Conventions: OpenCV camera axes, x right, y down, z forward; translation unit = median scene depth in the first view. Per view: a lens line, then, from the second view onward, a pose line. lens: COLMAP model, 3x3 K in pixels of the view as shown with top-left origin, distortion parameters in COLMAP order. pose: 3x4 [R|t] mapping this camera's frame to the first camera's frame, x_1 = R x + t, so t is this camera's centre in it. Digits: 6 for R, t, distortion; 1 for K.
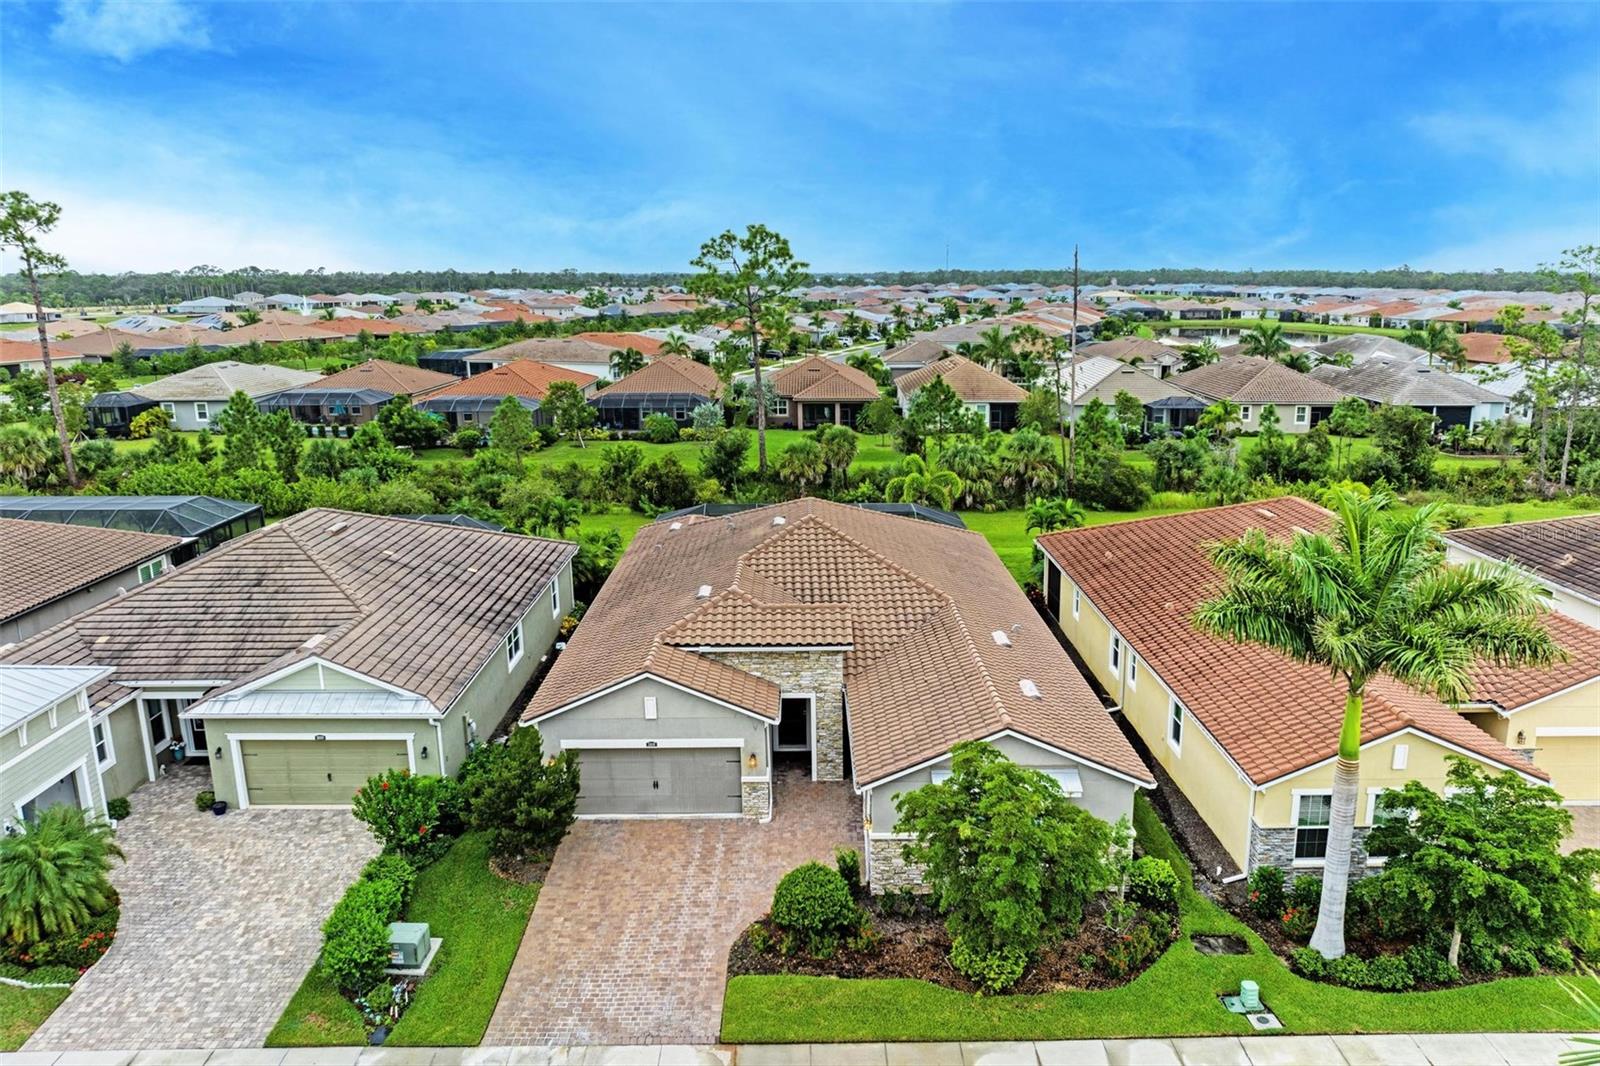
lens RADIAL K [[1136.4, 0, 815.8], [0, 1136.4, 534.0], [0, 0, 1]] dist [-0.034364, 0.029803]
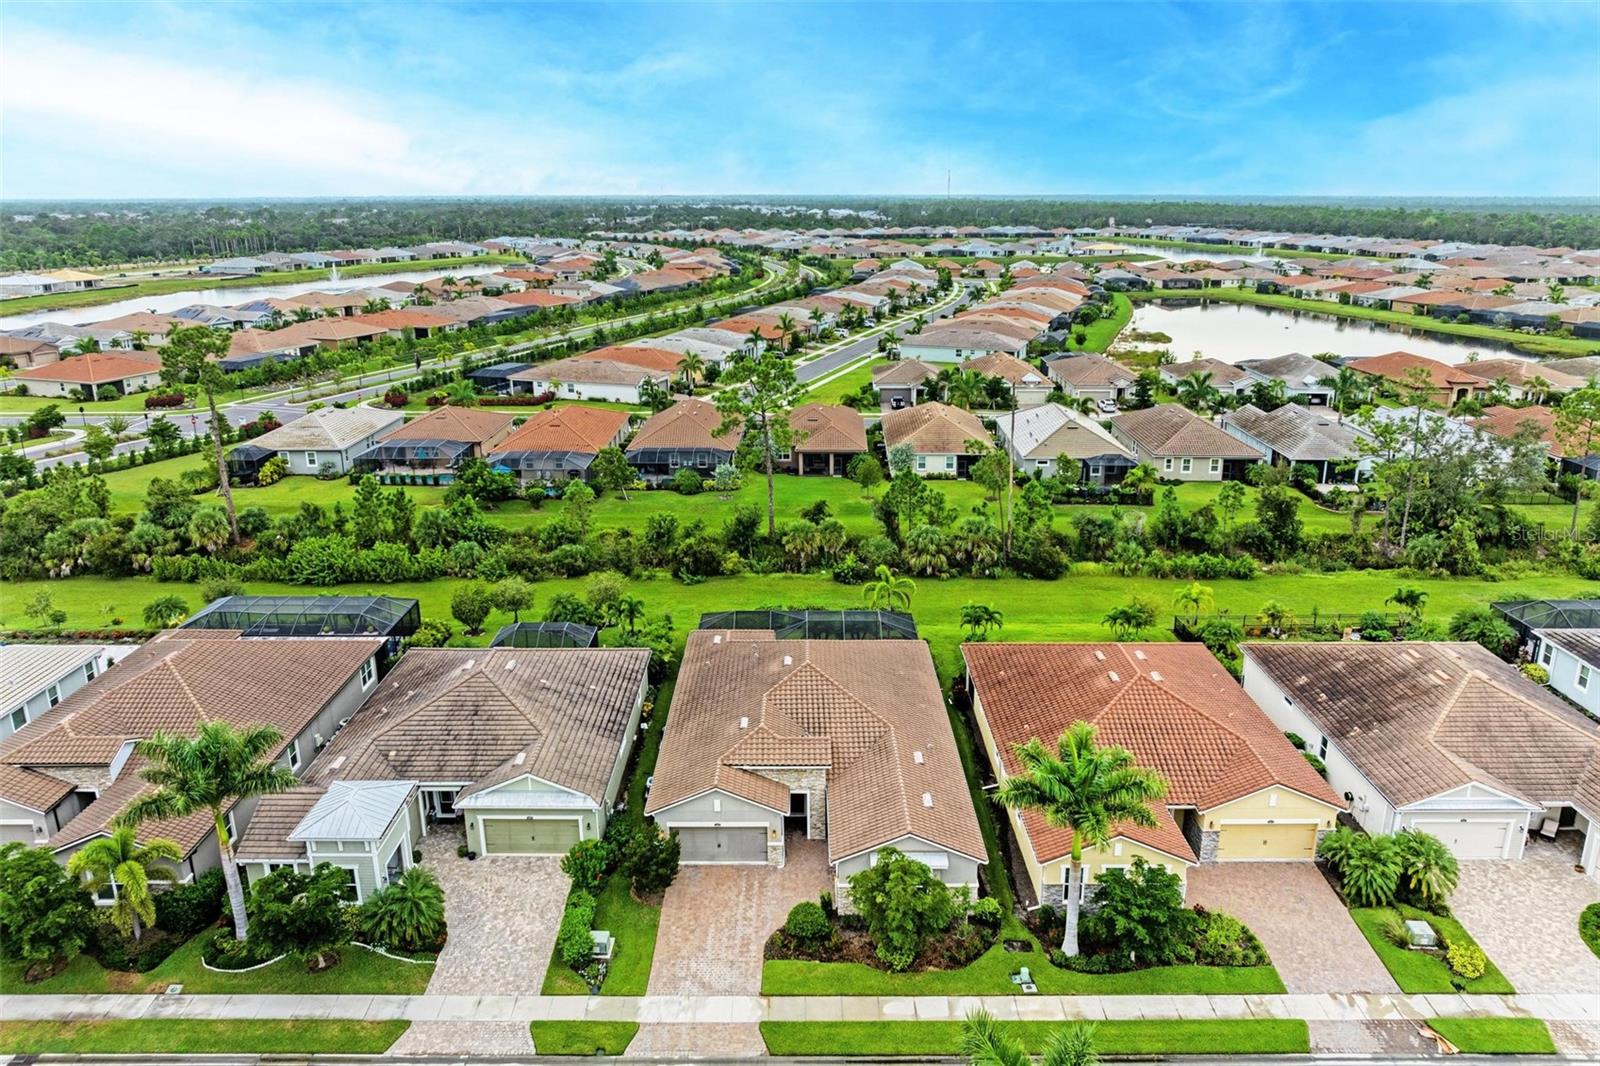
lens RADIAL K [[1067.3, 0, 803.6], [0, 1067.3, 544.1], [0, 0, 1]] dist [-0.015239, 0.001780]
pose [[0.999923, 0.008095, -0.009371, 0.002633], [-0.007599, 0.998628, 0.051802, -0.335701], [0.009777, -0.051726, 0.998613, -0.636350]]
